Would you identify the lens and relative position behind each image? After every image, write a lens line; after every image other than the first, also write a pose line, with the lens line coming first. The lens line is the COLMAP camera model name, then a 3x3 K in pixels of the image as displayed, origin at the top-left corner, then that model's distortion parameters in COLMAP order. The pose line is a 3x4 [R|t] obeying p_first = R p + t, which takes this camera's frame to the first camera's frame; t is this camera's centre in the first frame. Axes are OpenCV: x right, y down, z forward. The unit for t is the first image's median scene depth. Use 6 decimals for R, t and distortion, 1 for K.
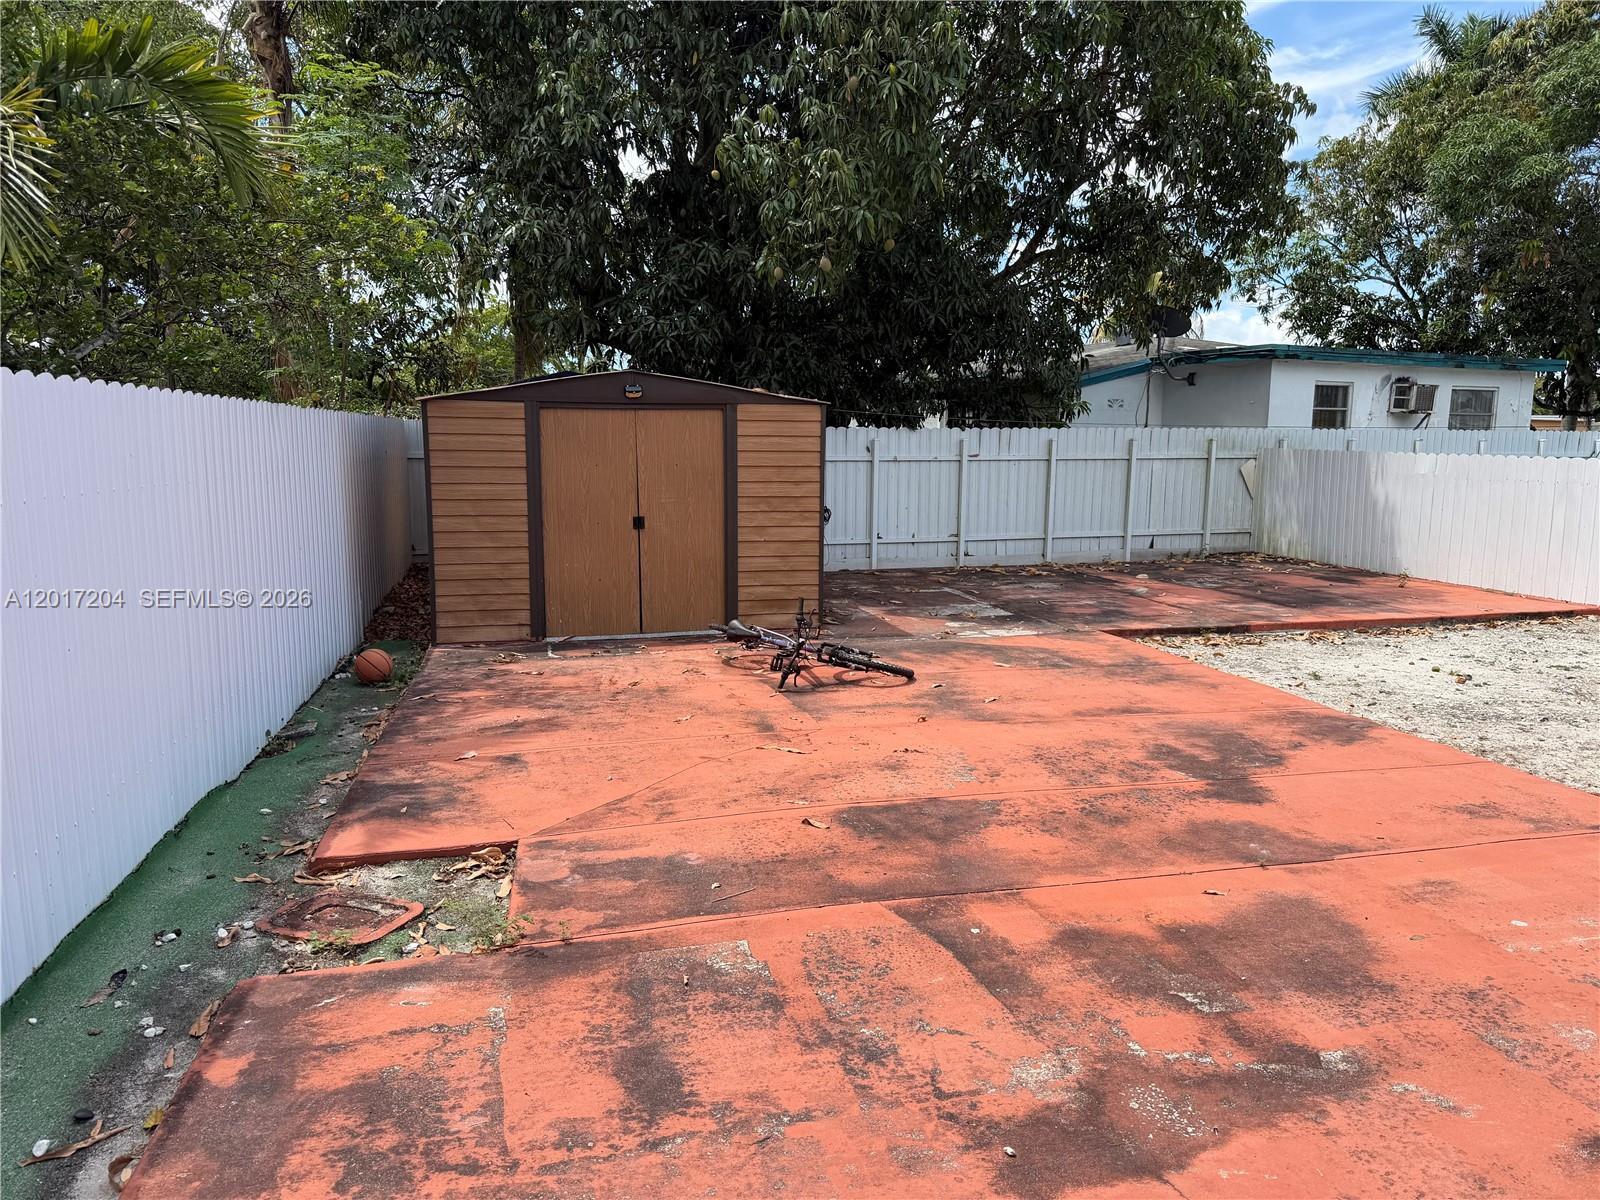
lens RADIAL K [[1126.7, 0, 796.8], [0, 1126.7, 593.3], [0, 0, 1]] dist [0.055275, -0.065455]
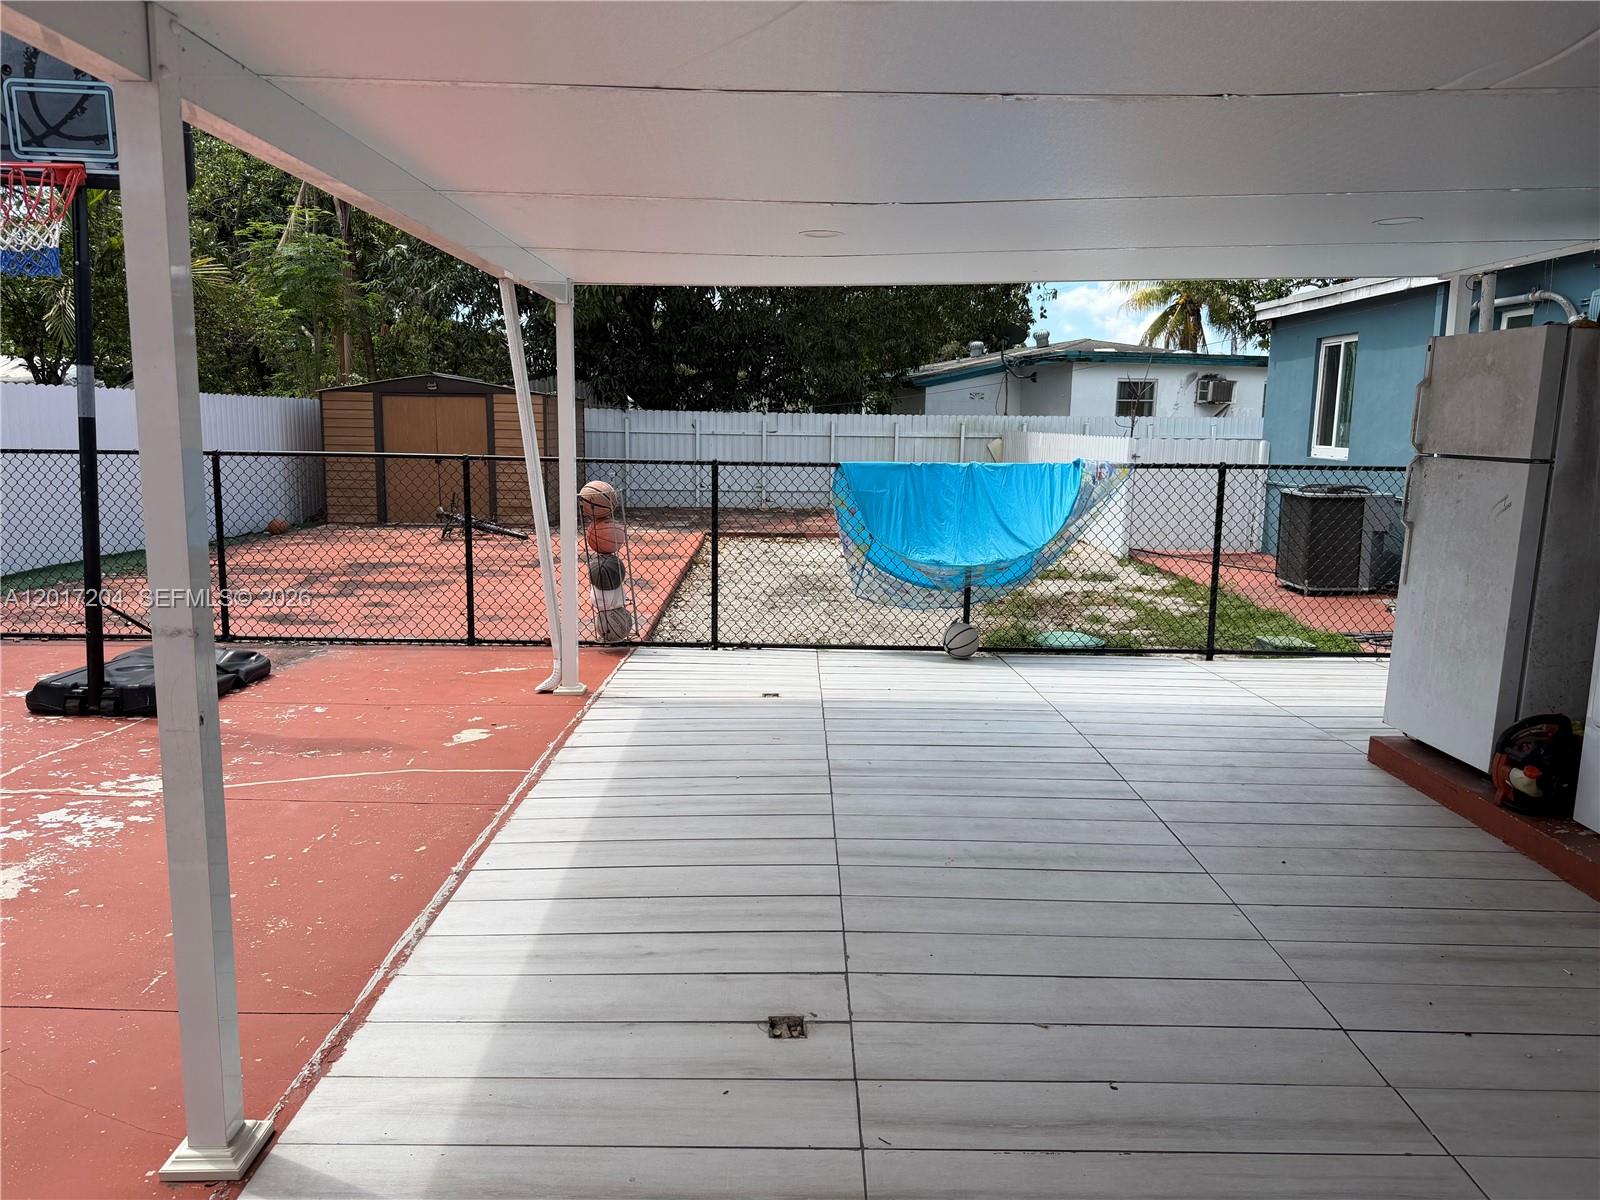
lens RADIAL K [[1126.7, 0, 799.3], [0, 1126.7, 605.7], [0, 0, 1]] dist [0.055275, -0.065455]
pose [[0.978038, 0.042644, -0.204018, 0.462770], [-0.038613, 0.998973, 0.023701, 0.060012], [0.204819, -0.015303, 0.978680, -0.374652]]
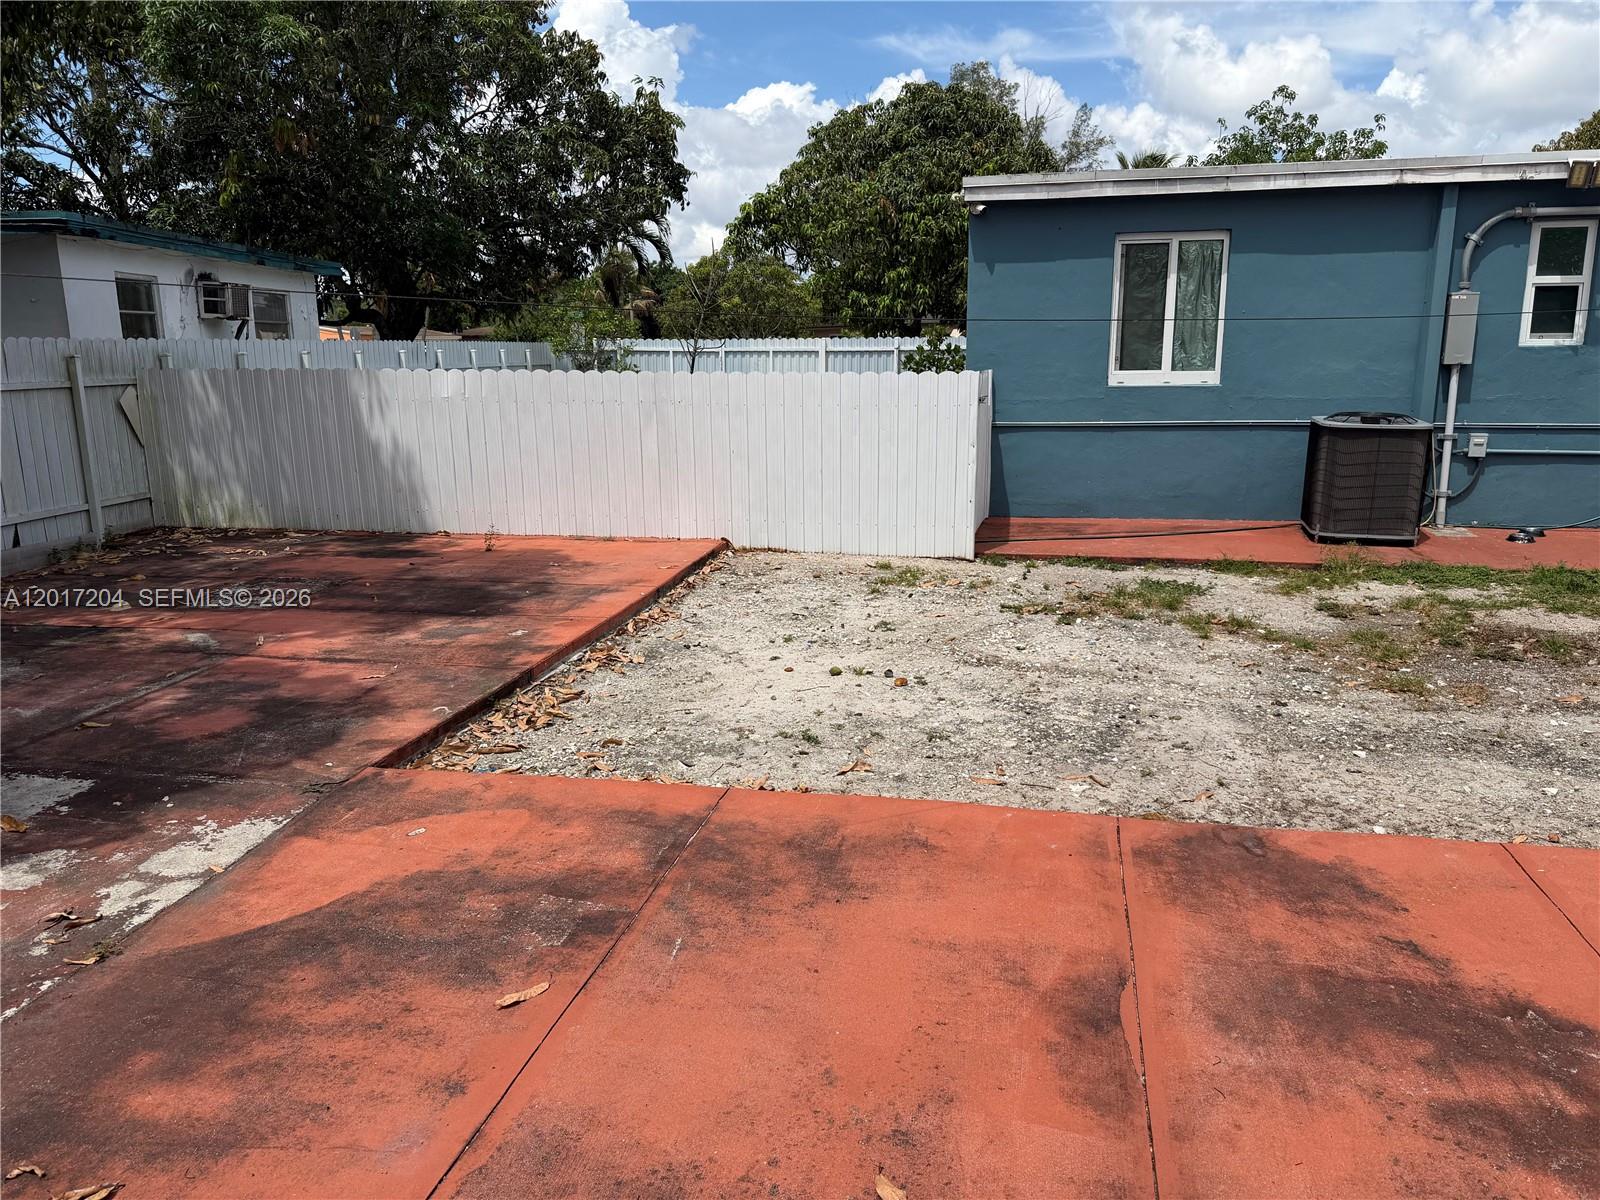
lens RADIAL K [[1126.7, 0, 811.1], [0, 1126.7, 594.1], [0, 0, 1]] dist [0.055275, -0.065455]
pose [[0.425183, -0.203004, 0.882048, -0.033884], [0.138185, 0.977658, 0.158398, -0.052002], [-0.894497, 0.054538, 0.443735, 0.375175]]
